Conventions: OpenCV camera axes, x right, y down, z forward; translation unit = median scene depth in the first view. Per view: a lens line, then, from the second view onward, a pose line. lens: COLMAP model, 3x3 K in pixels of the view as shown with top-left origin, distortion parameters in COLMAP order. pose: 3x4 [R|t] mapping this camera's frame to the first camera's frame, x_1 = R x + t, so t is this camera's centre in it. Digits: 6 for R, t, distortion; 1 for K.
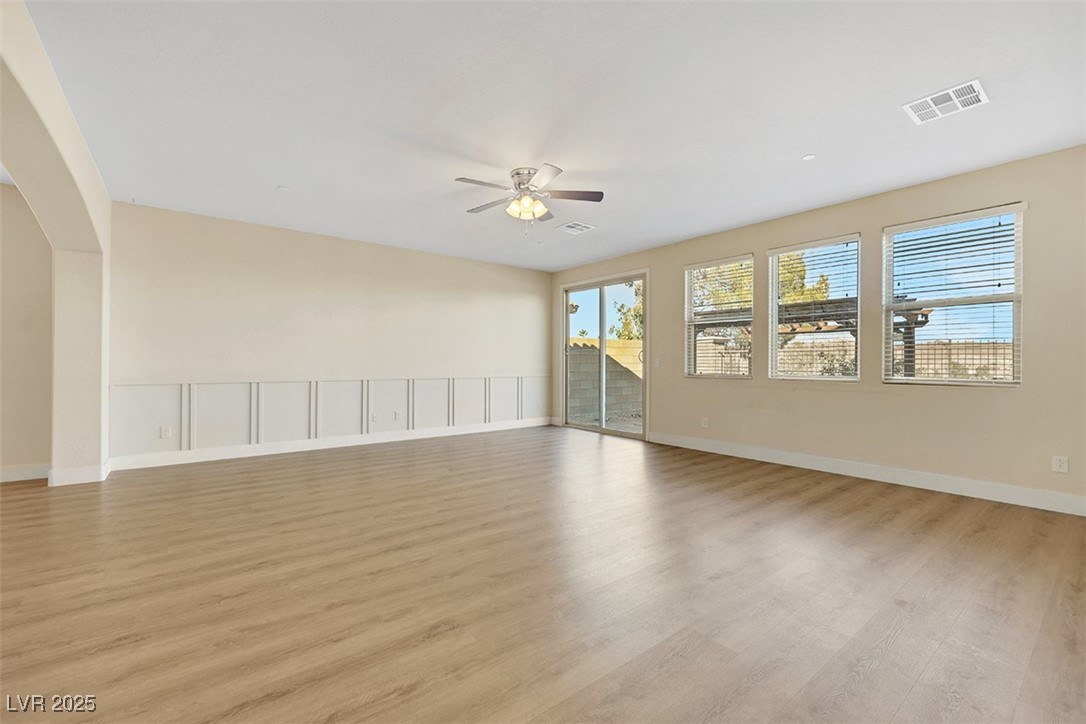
lens RADIAL K [[450.3, 0, 535.7], [0, 450.3, 354.6], [0, 0, 1]] dist [0.000779, 0.000016]
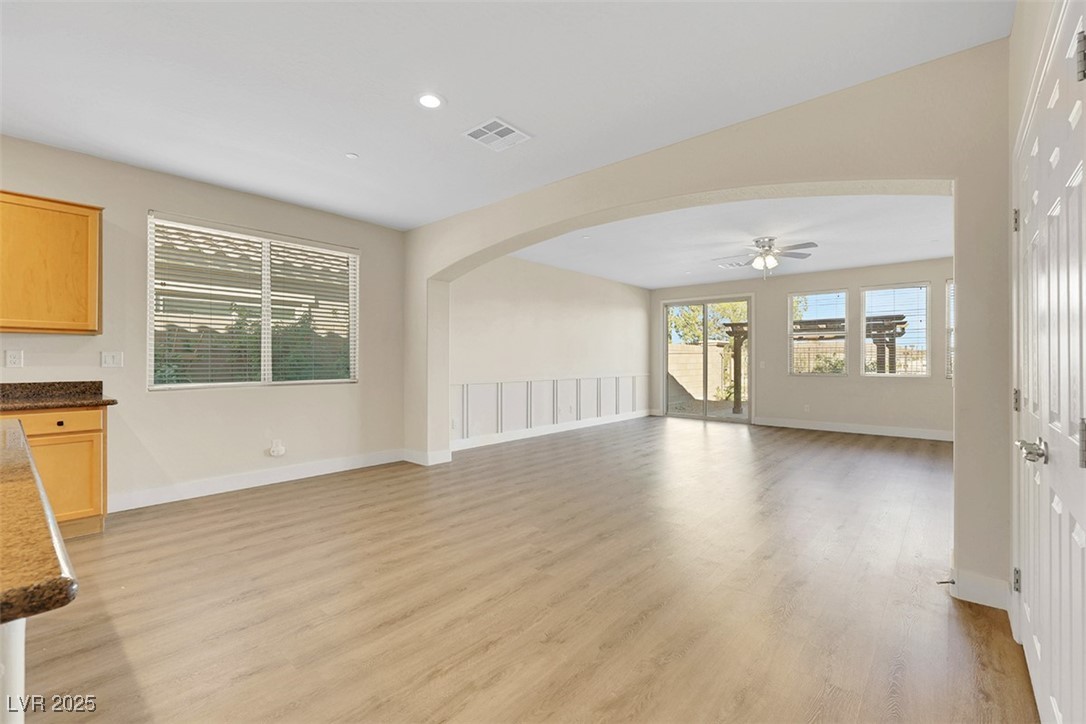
lens RADIAL K [[467.7, 0, 556.6], [0, 467.7, 361.6], [0, 0, 1]] dist [-0.000477, 0.000115]
pose [[0.977892, -0.003560, 0.209078, -0.519766], [-0.000350, 0.999826, 0.018661, -0.014195], [-0.209108, -0.018322, 0.977721, -0.192348]]
